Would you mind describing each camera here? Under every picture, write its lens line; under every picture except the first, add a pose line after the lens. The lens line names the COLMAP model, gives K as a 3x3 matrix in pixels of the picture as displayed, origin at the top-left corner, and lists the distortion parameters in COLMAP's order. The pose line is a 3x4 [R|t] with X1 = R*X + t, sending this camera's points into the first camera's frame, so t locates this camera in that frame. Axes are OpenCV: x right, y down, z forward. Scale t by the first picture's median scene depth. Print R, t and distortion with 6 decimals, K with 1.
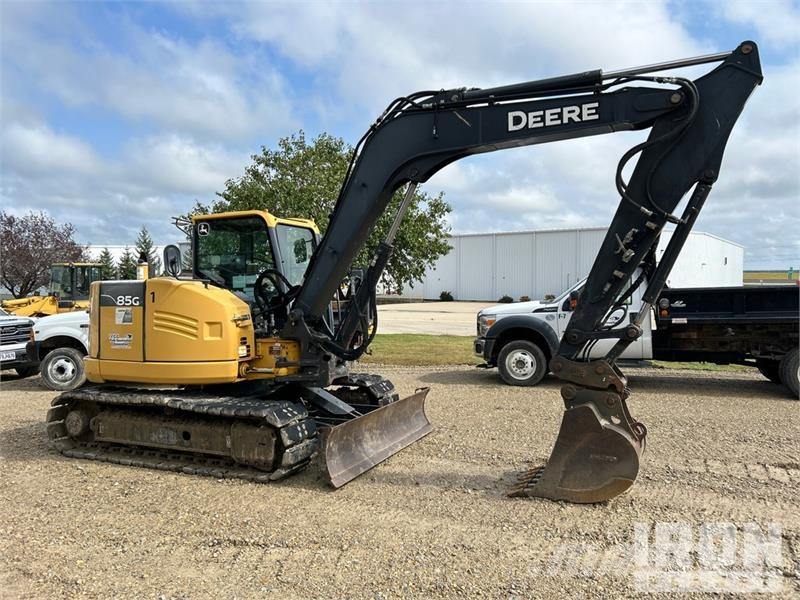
lens RADIAL K [[604.9, 0, 399.2], [0, 604.9, 309.9], [0, 0, 1]] dist [0.067783, -0.074429]
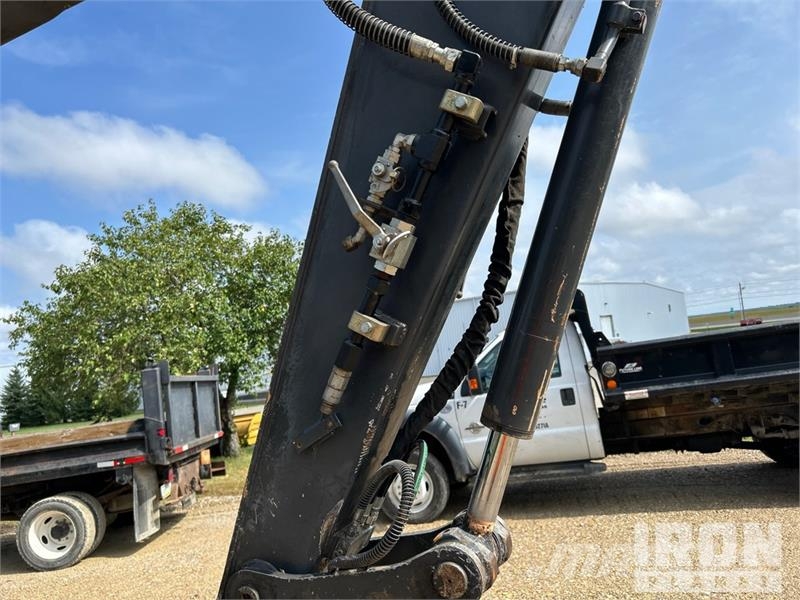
lens RADIAL K [[604.9, 0, 399.2], [0, 604.9, 309.9], [0, 0, 1]] dist [0.067783, -0.074429]
pose [[0.991400, -0.105905, 0.076873, 0.212150], [0.115060, 0.985269, -0.126518, -0.020459], [-0.062342, 0.134275, 0.988981, 0.457597]]
